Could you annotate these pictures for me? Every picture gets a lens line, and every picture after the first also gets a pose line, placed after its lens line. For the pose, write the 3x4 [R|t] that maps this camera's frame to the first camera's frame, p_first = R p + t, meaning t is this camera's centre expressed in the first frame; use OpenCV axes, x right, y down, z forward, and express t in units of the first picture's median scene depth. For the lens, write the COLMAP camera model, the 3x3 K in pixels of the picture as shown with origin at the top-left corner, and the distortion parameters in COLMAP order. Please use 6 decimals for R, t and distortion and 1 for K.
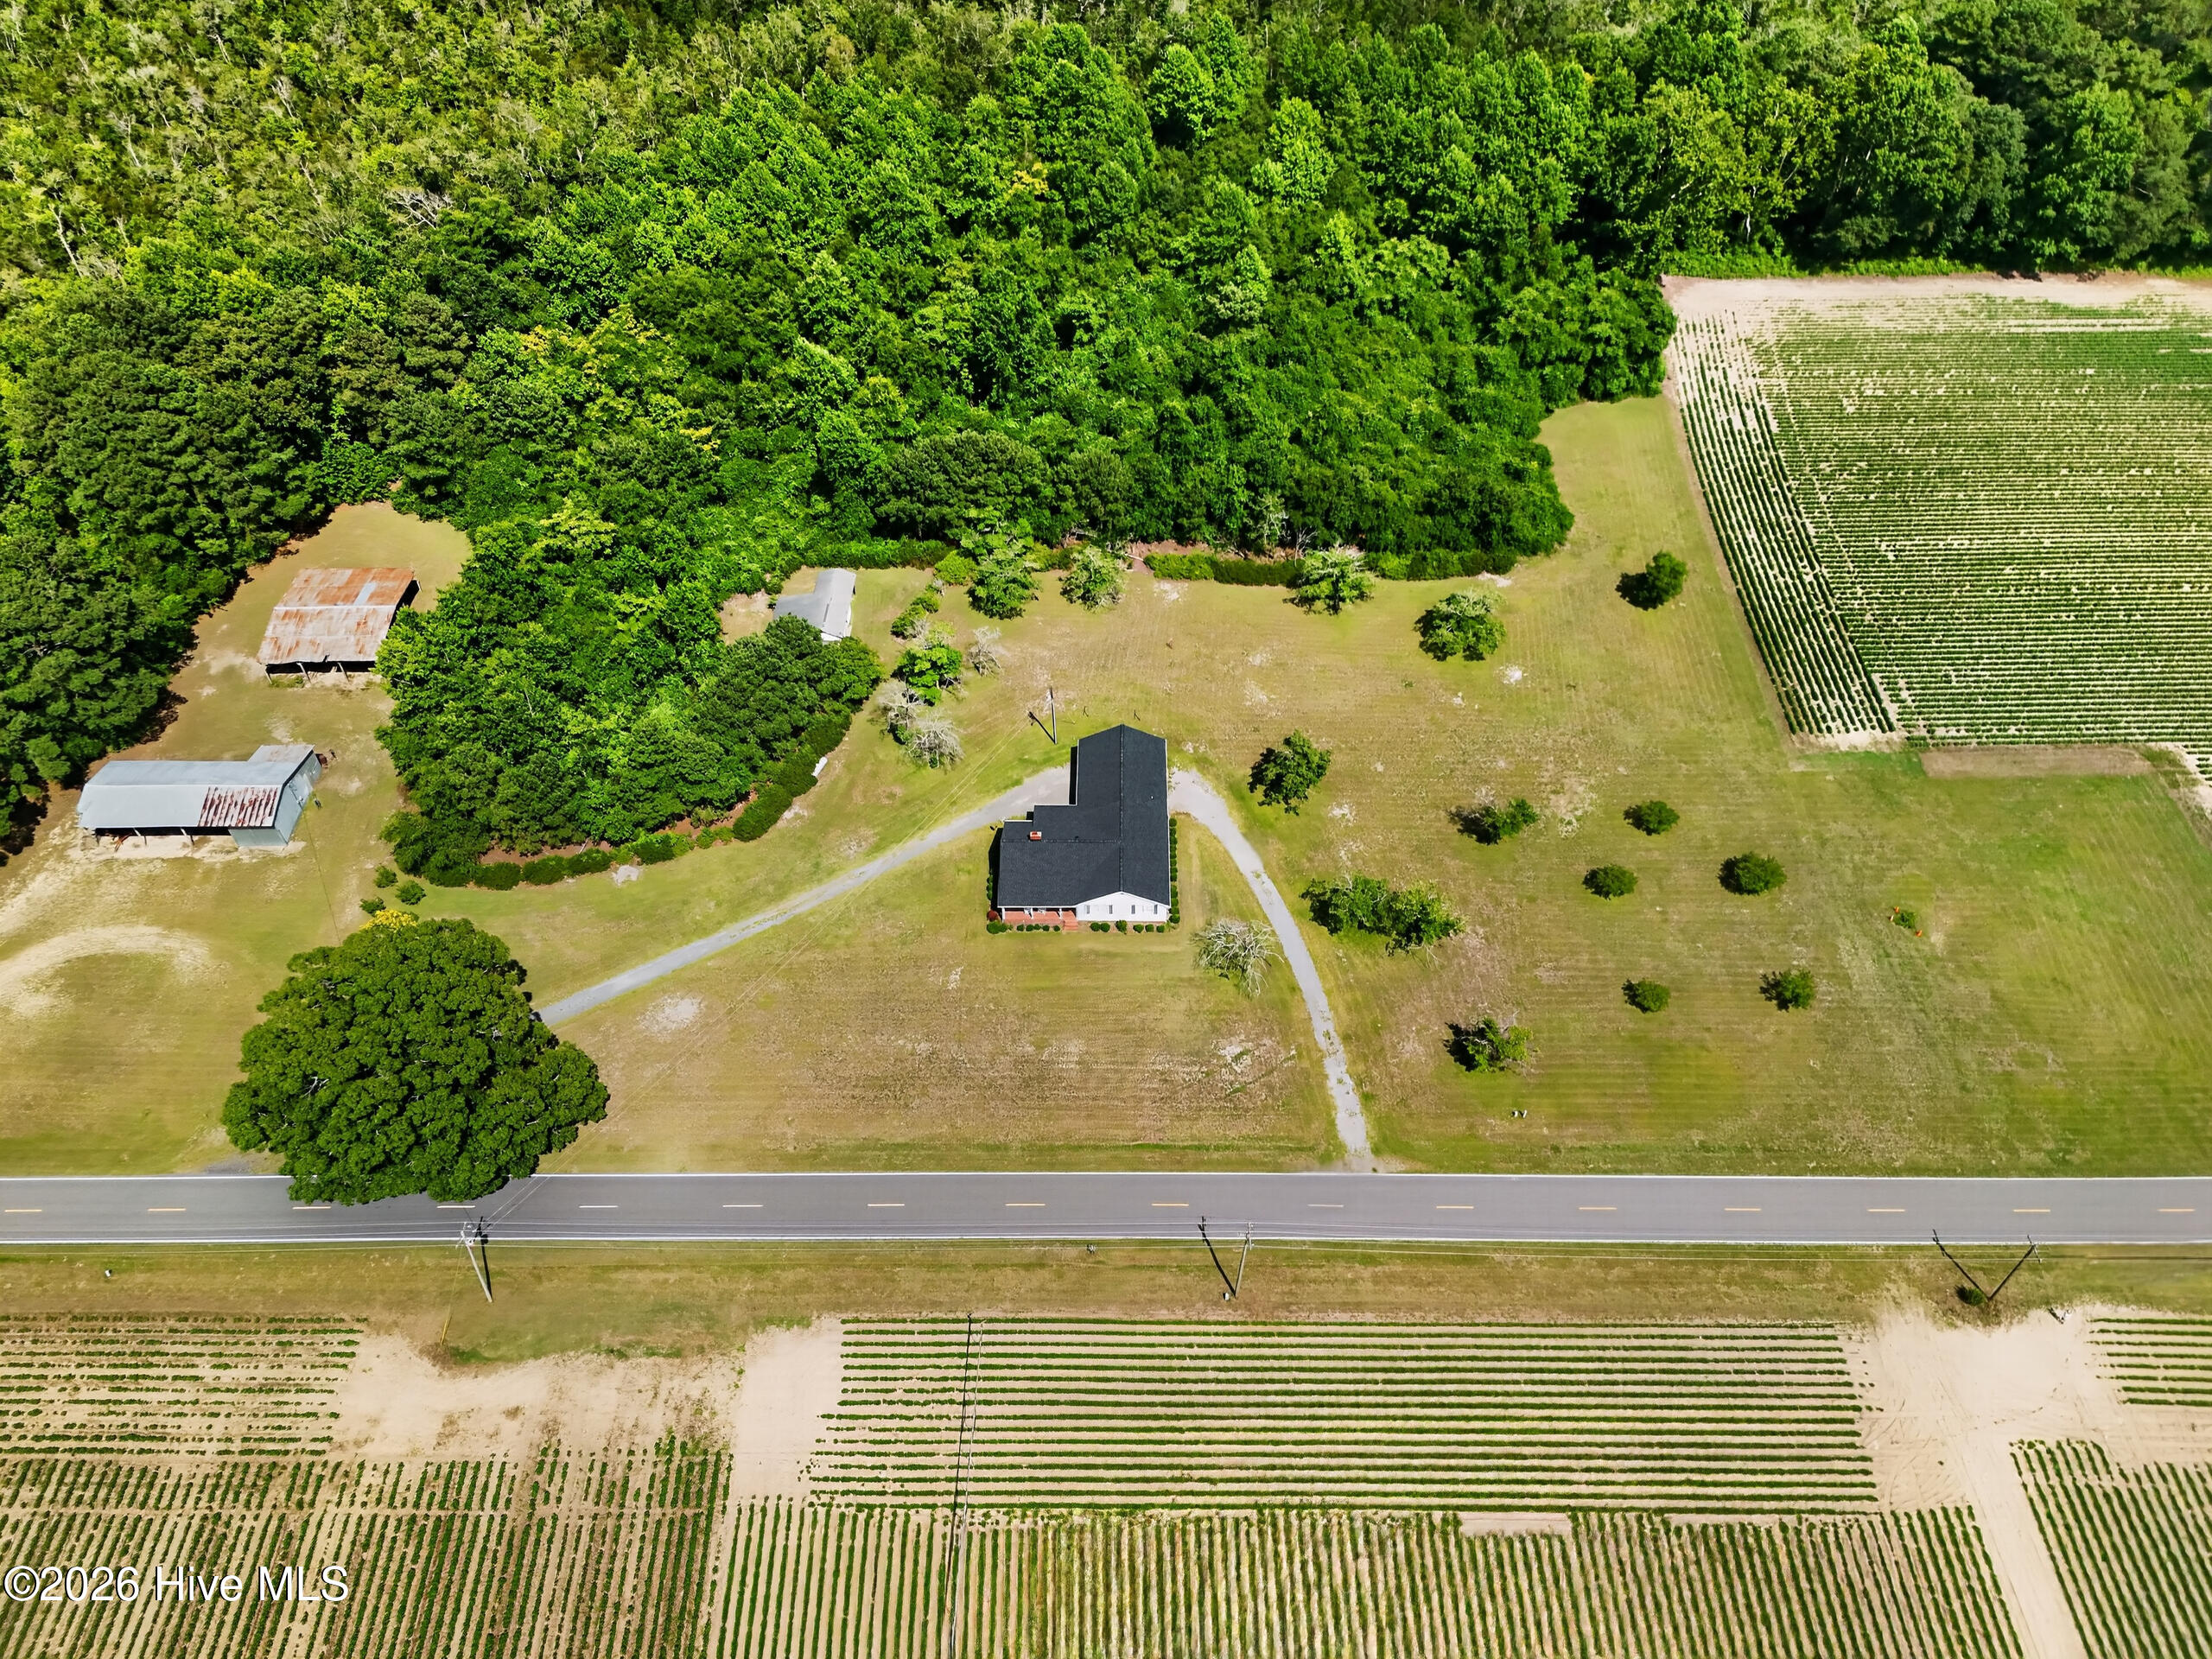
lens RADIAL K [[1612.0, 0, 1110.0], [0, 1612.0, 862.2], [0, 0, 1]] dist [0.085156, -0.099958]
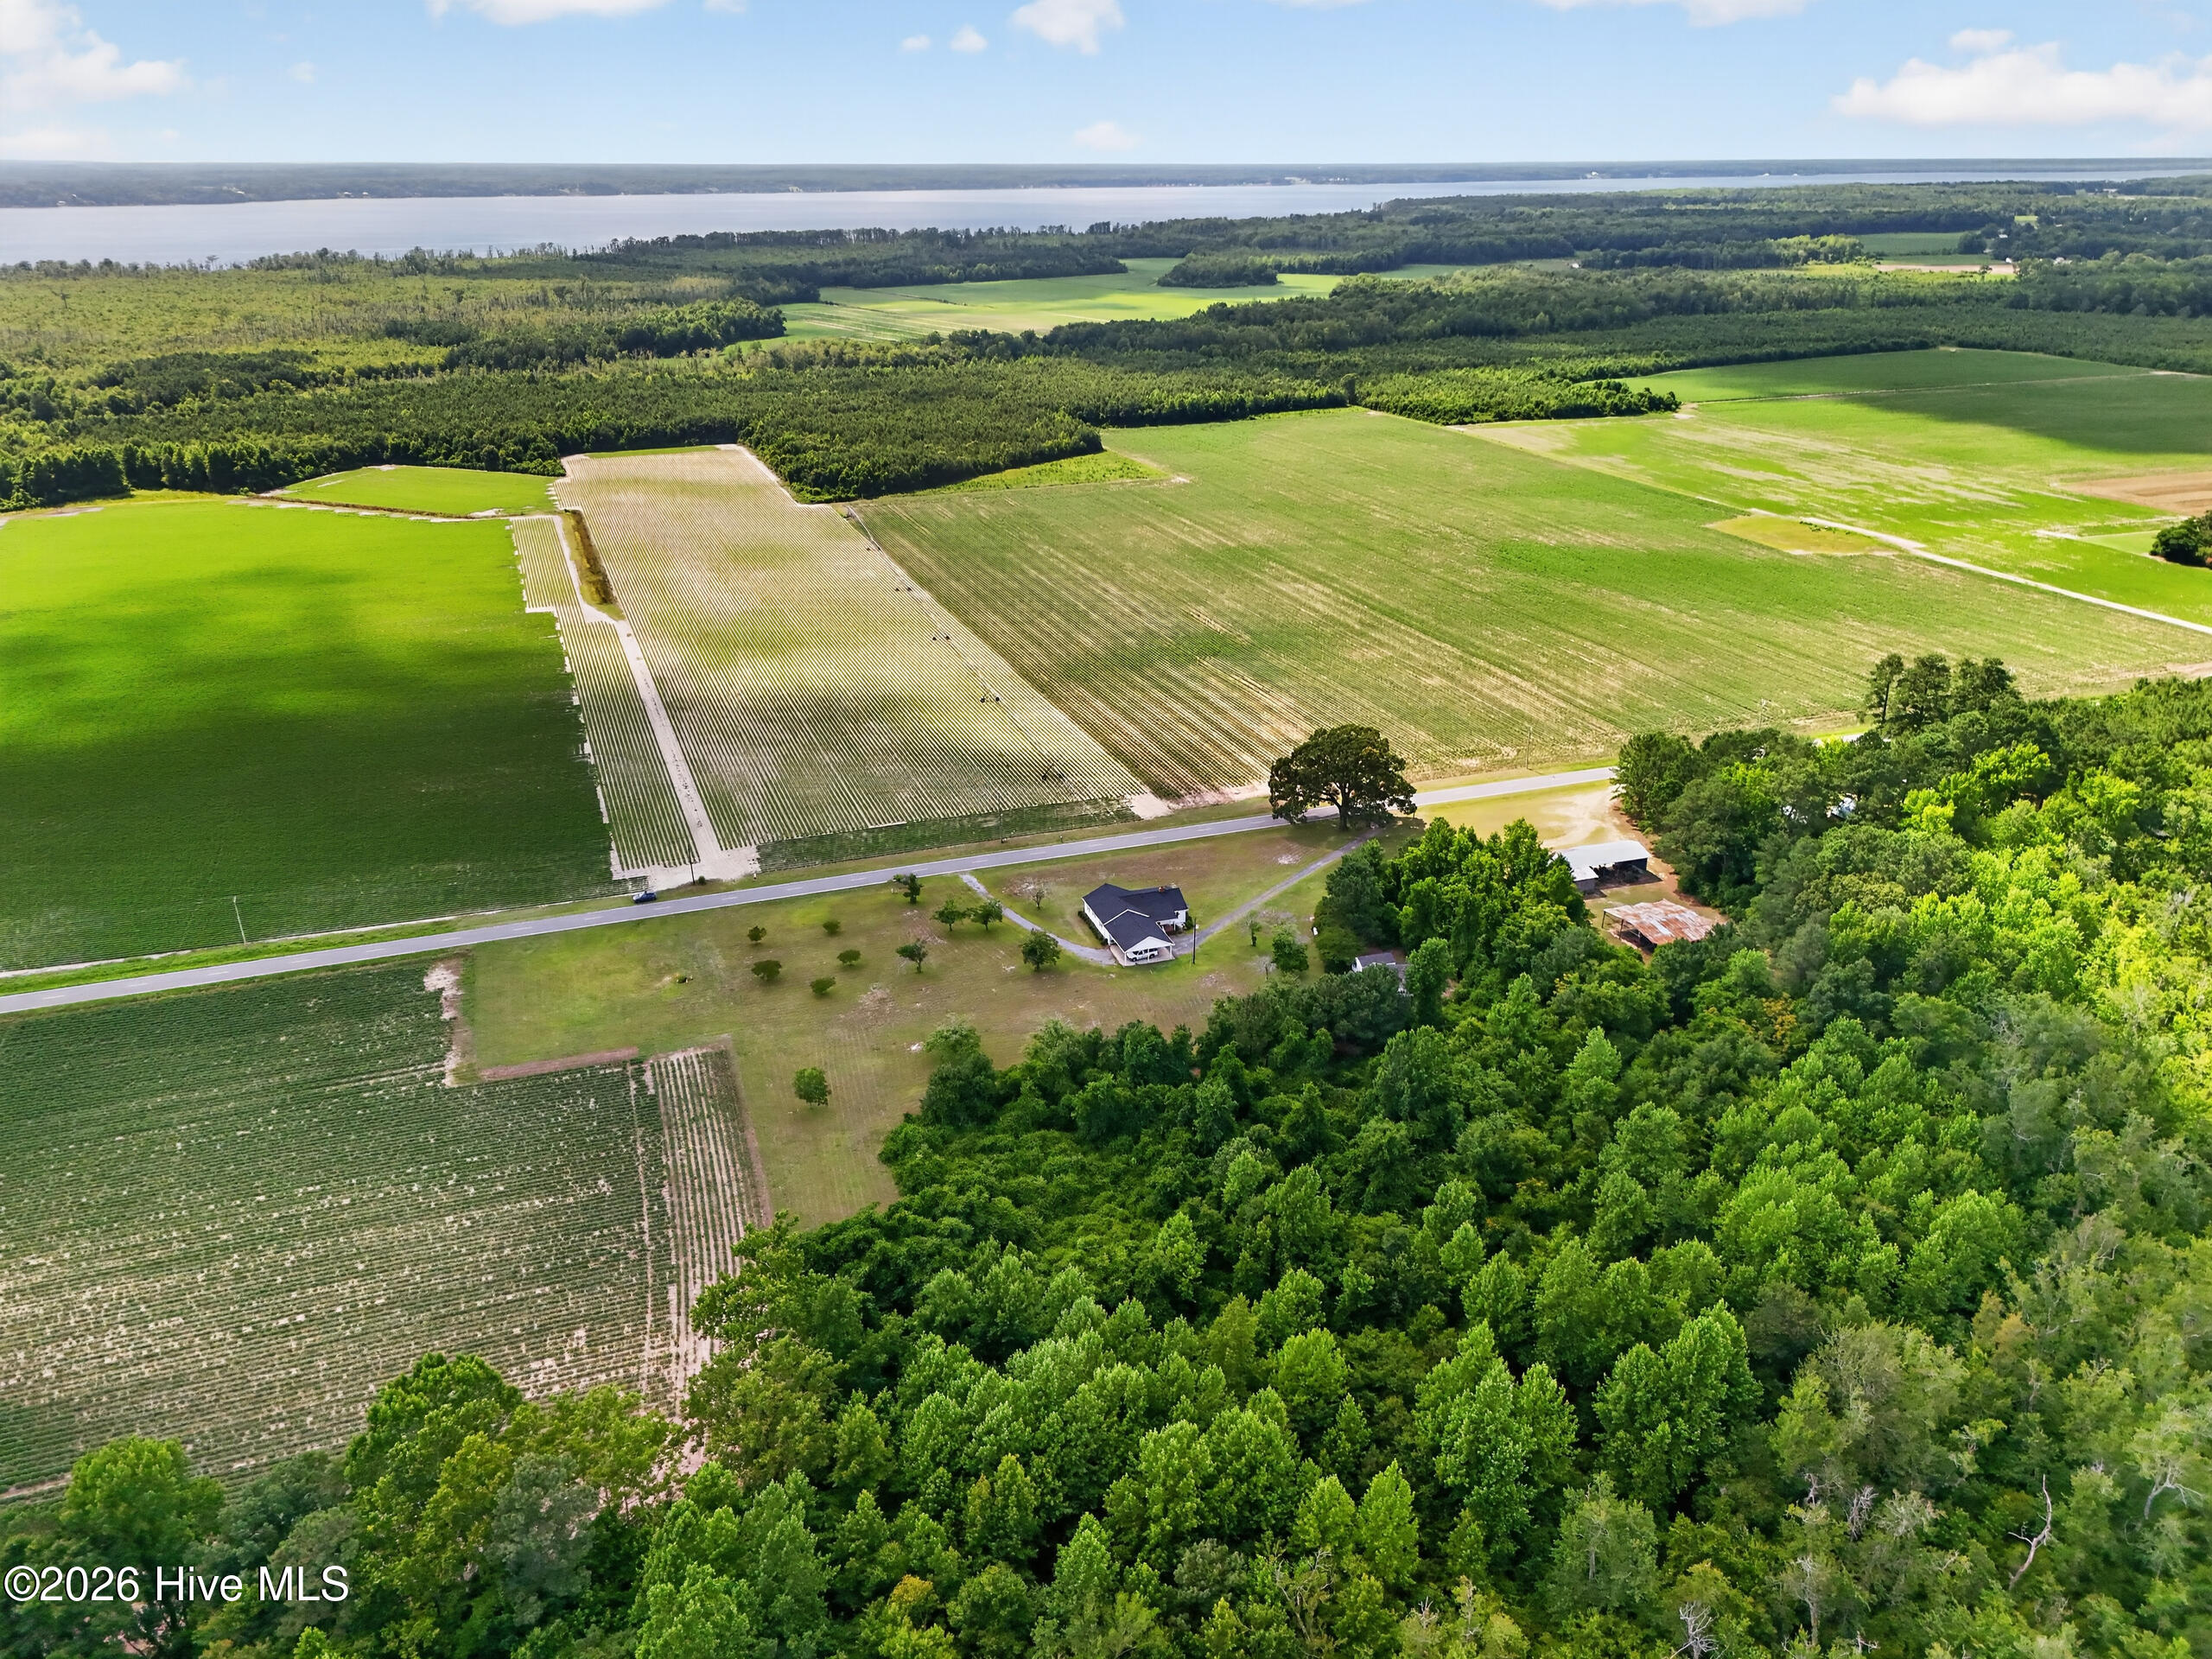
lens RADIAL K [[1612.0, 0, 1110.0], [0, 1612.0, 862.2], [0, 0, 1]] dist [0.085156, -0.099958]
pose [[-0.946418, 0.135490, -0.293148, 0.489145], [-0.239151, 0.315976, 0.918132, -1.535762], [0.217026, 0.939043, -0.266642, 1.305199]]
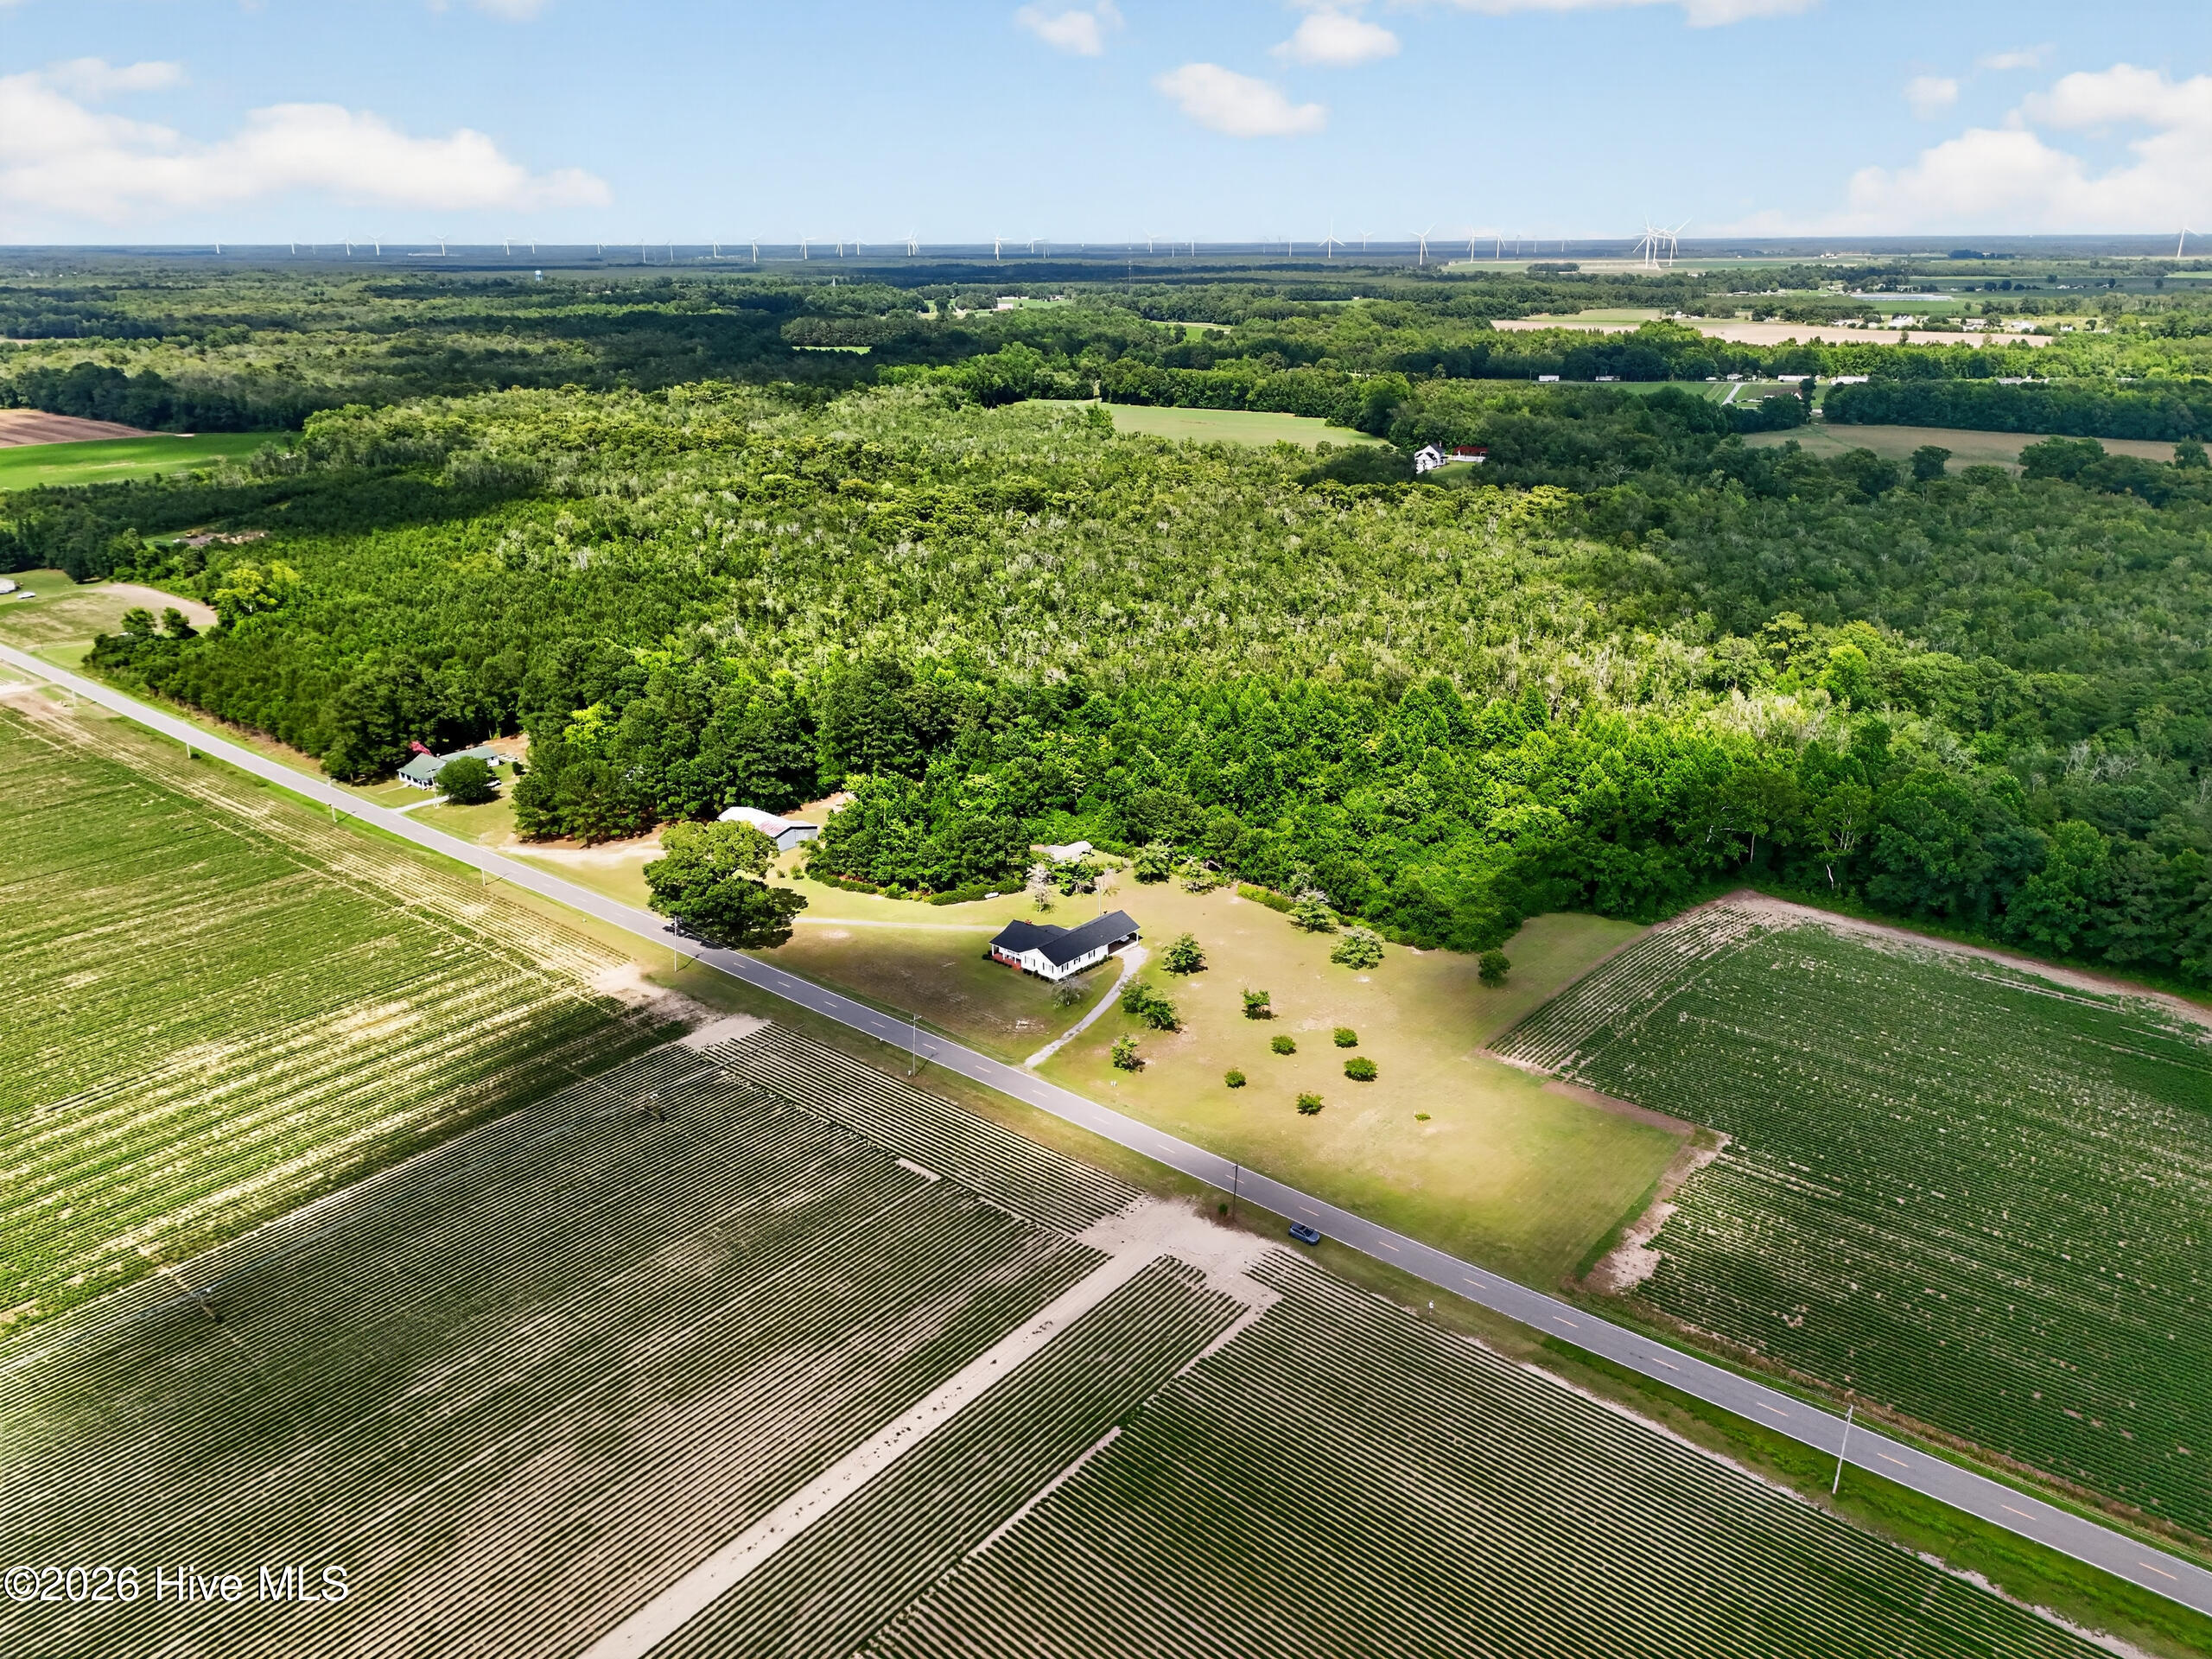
lens RADIAL K [[1612.0, 0, 1110.0], [0, 1612.0, 862.2], [0, 0, 1]] dist [0.085156, -0.099958]
pose [[0.762165, 0.231987, -0.604389, 1.007570], [-0.489216, 0.817833, -0.303012, 0.395274], [0.423994, 0.526622, 0.736816, -0.319486]]
